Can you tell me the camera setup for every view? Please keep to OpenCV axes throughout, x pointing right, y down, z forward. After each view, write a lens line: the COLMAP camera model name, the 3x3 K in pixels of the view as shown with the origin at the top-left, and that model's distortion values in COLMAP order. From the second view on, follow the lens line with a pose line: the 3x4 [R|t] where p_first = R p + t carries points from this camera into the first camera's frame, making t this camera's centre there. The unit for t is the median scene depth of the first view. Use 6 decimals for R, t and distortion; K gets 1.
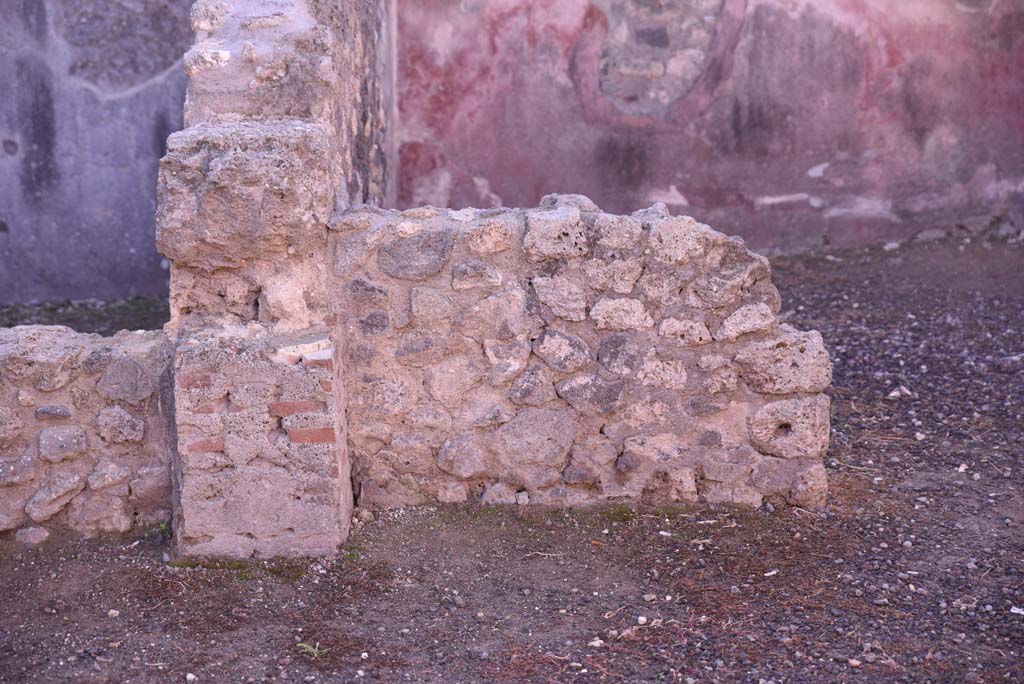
lens RADIAL K [[1935.9, 0, 511.5], [0, 1935.9, 296.0], [0, 0, 1]] dist [0.165505, 0.000000]
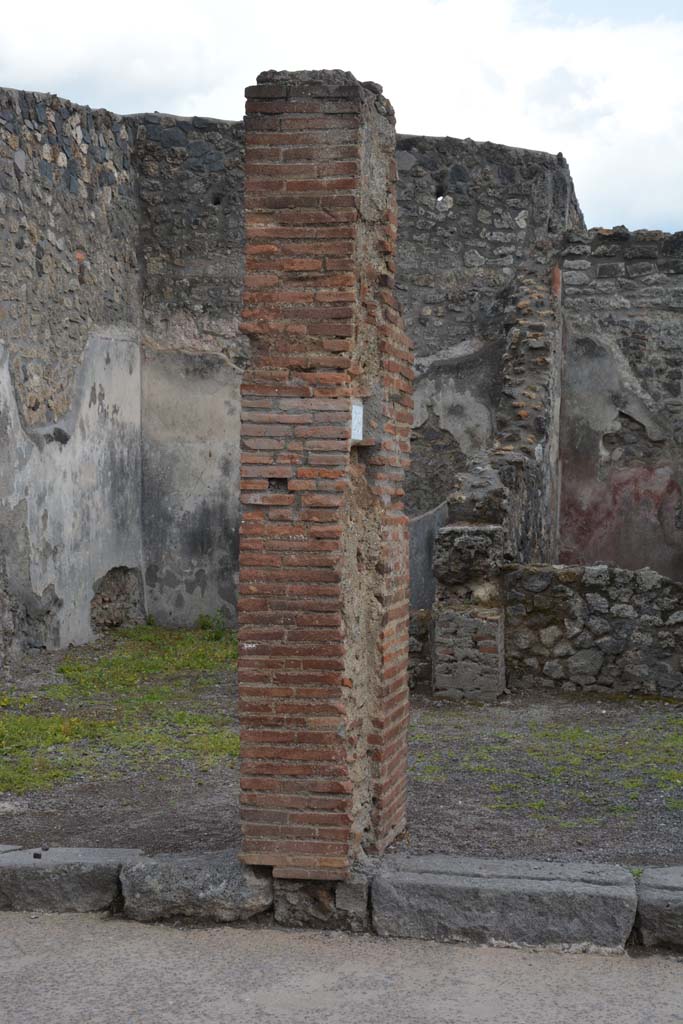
lens RADIAL K [[1806.3, 0, 339.3], [0, 1806.3, 513.6], [0, 0, 1]] dist [0.330117, 0.000000]
pose [[0.974233, 0.037083, -0.222474, 0.206606], [-0.069415, 0.987812, -0.139317, 0.223102], [0.214596, 0.151171, 0.964933, -1.219447]]
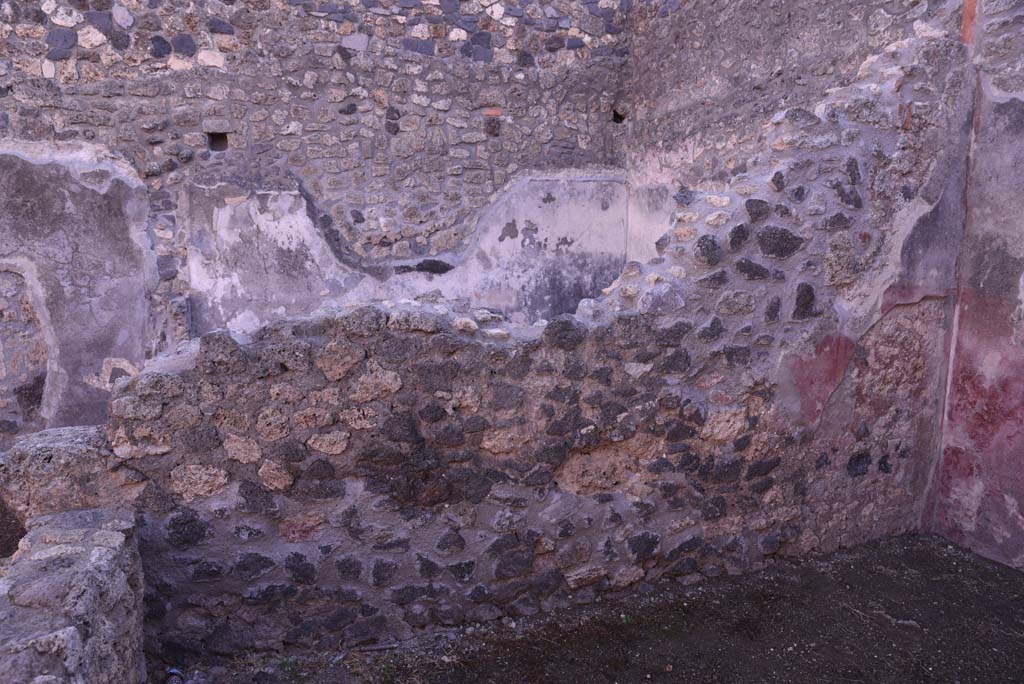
lens RADIAL K [[693.4, 0, 509.2], [0, 693.4, 348.1], [0, 0, 1]] dist [-0.130732, 0.088154]
pose [[0.302939, 0.142589, -0.942283, 0.414572], [-0.178356, 0.979757, 0.090920, -0.247783], [0.936172, 0.140518, 0.322238, 1.110221]]
